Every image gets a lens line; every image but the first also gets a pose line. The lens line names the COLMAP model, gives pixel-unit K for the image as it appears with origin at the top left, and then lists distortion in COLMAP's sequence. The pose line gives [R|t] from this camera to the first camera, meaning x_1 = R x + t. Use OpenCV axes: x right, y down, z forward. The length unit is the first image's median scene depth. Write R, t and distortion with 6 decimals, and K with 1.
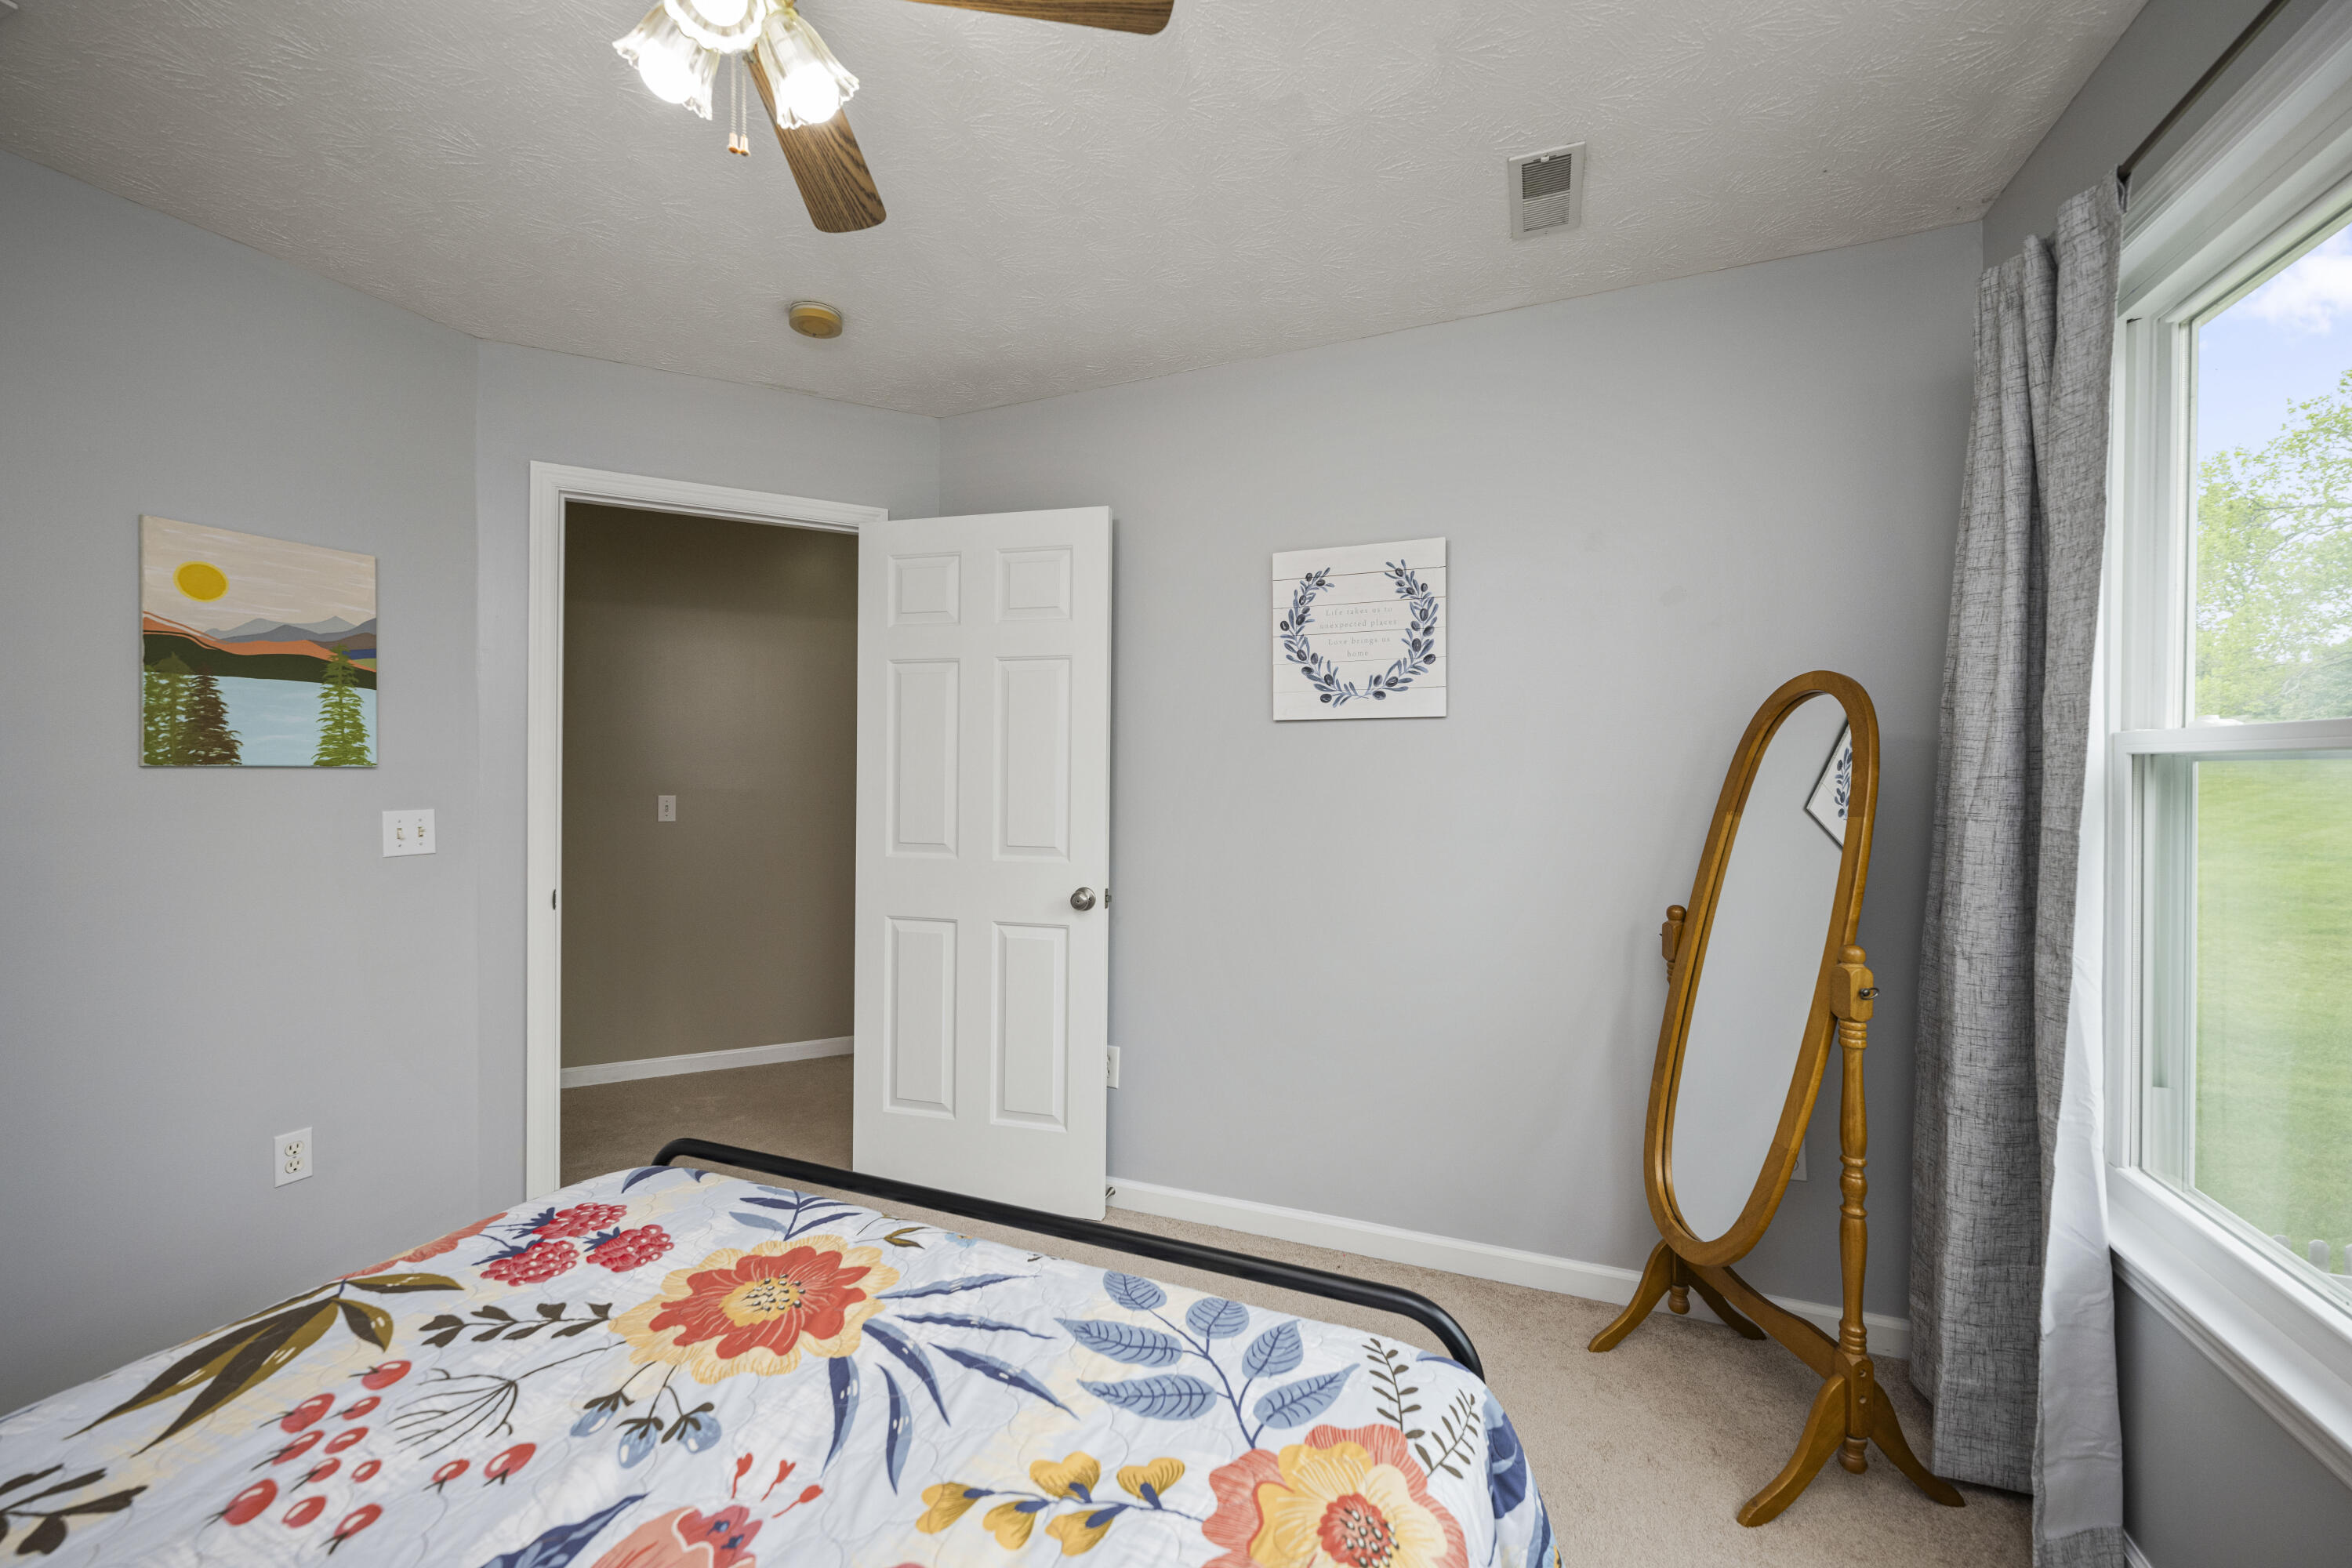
lens RADIAL K [[938.4, 0, 1176.0], [0, 938.4, 781.0], [0, 0, 1]] dist [-0.001562, -0.000457]
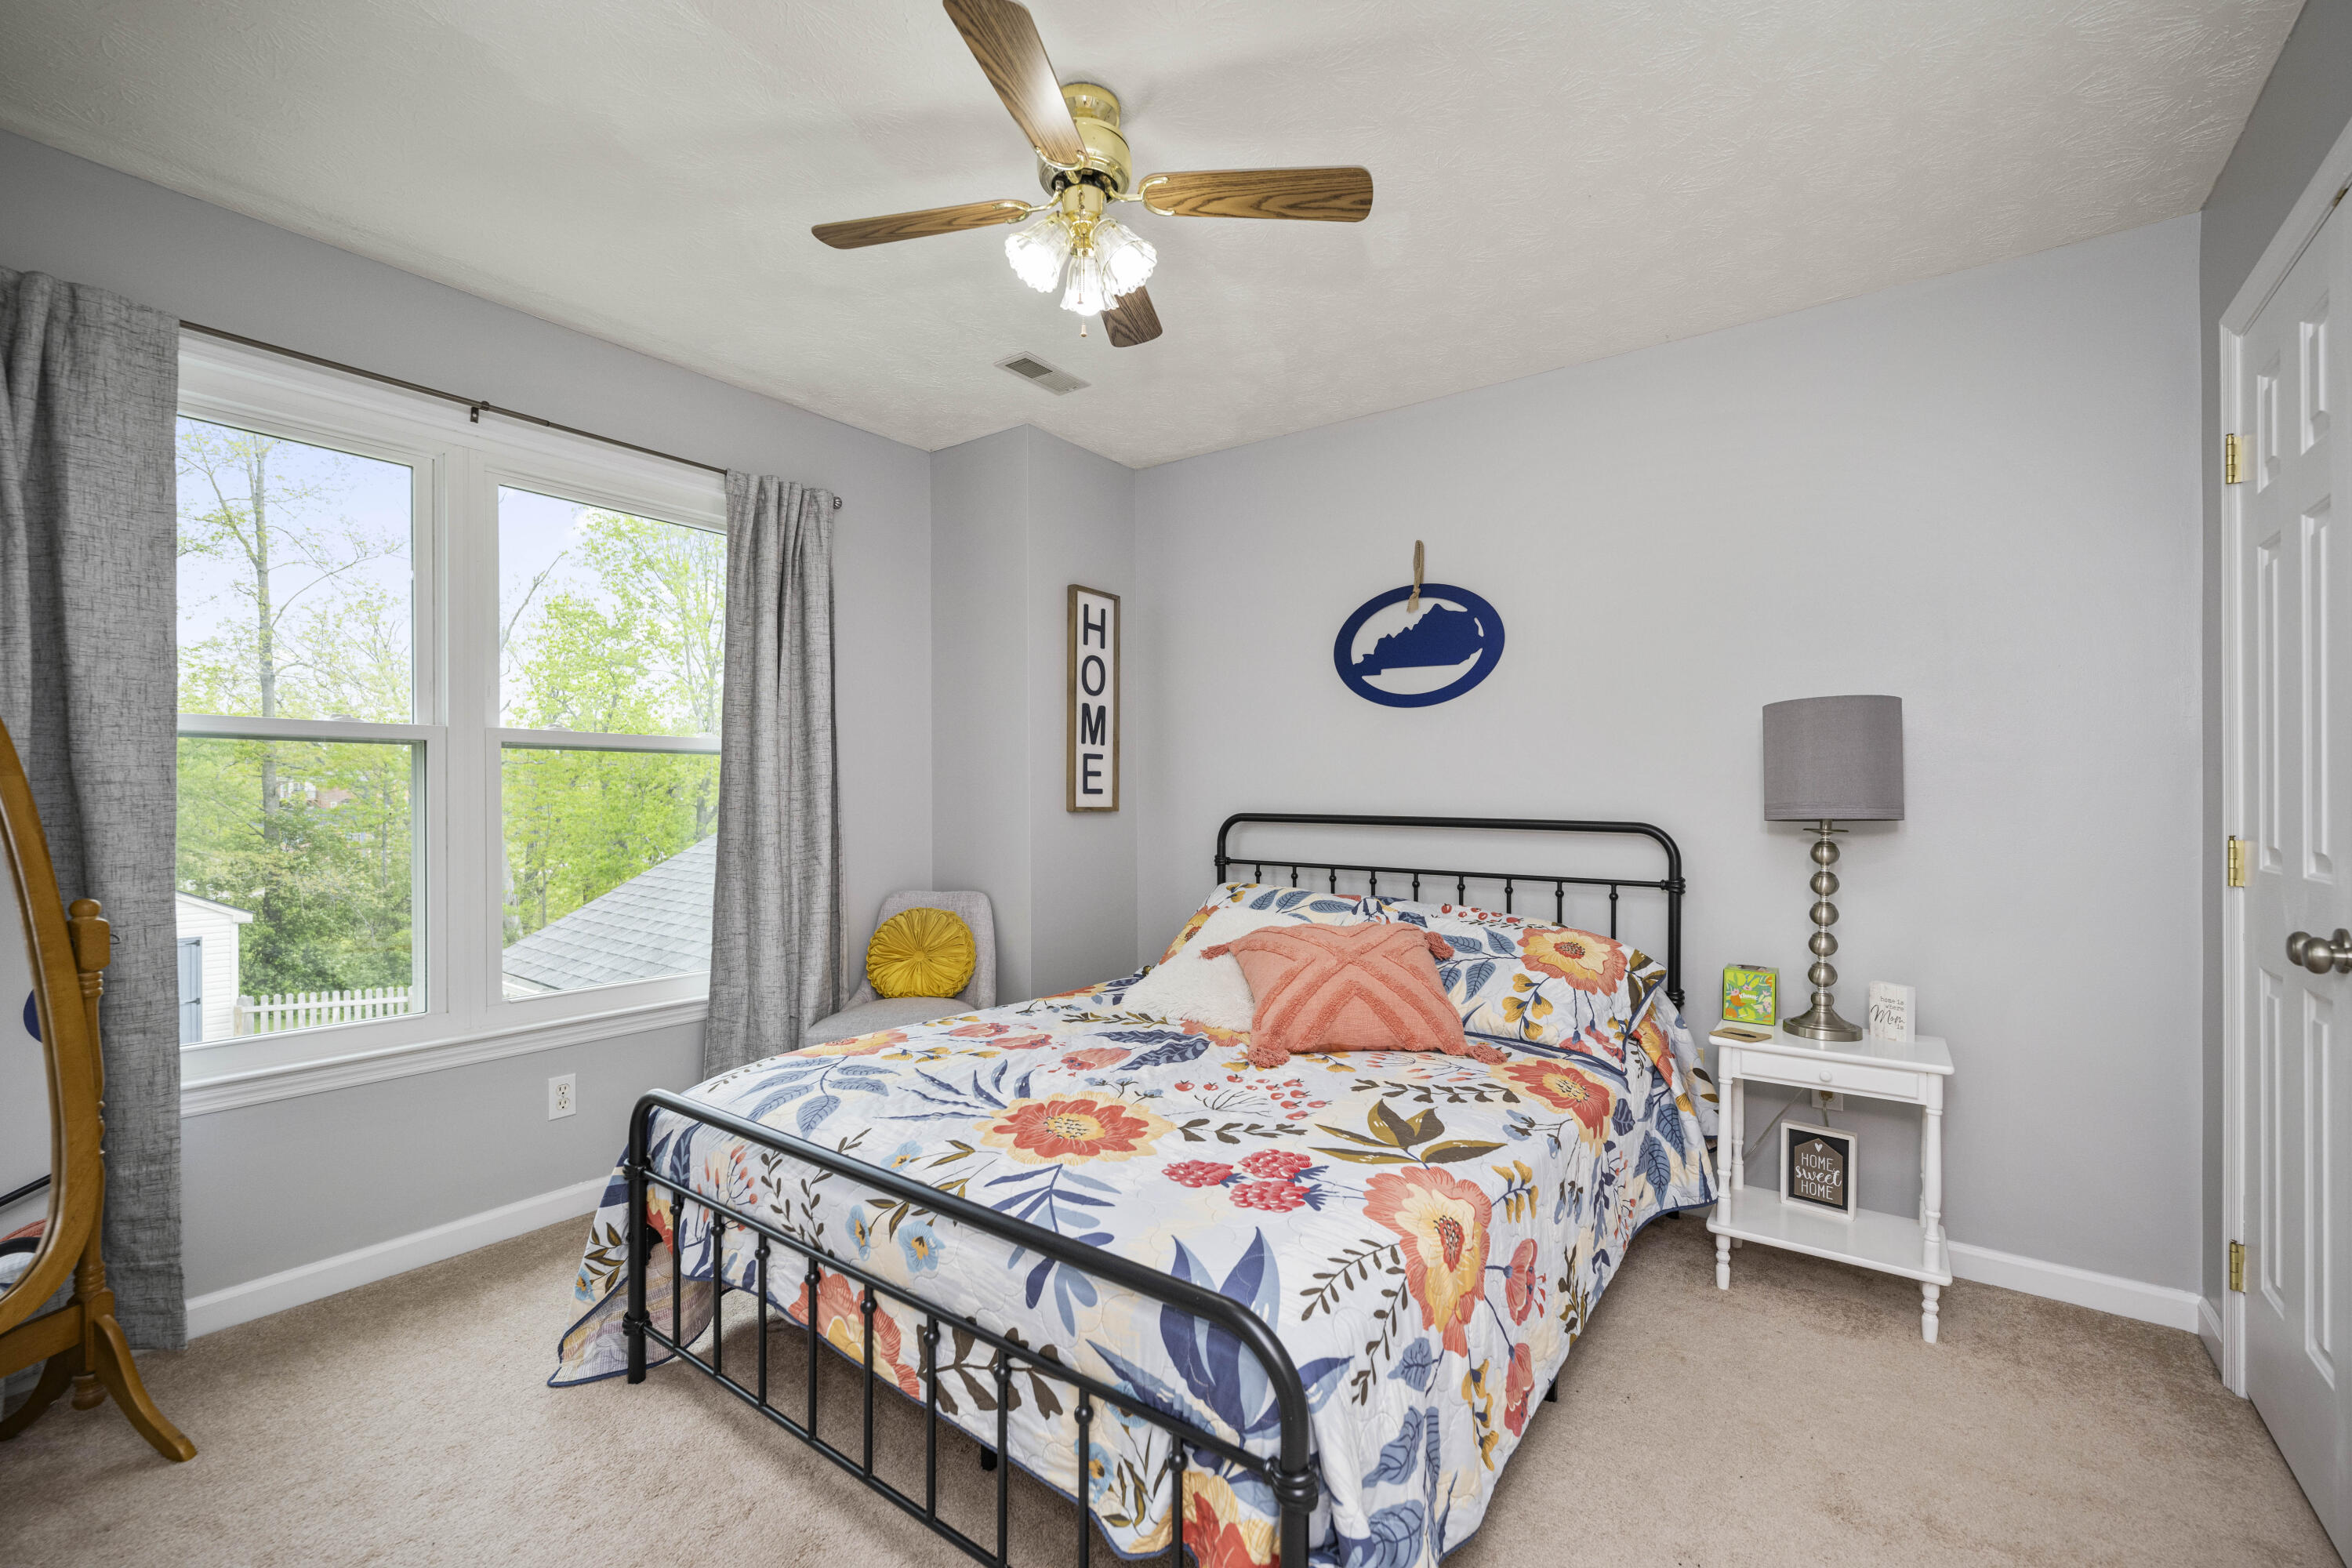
lens RADIAL K [[975.3, 0, 1175.9], [0, 975.3, 792.1], [0, 0, 1]] dist [-0.002205, 0.001159]
pose [[-0.971061, 0.001876, 0.238824, -0.949848], [0.002832, 0.999989, 0.003660, 0.082368], [-0.238814, 0.004230, -0.971056, 2.399225]]
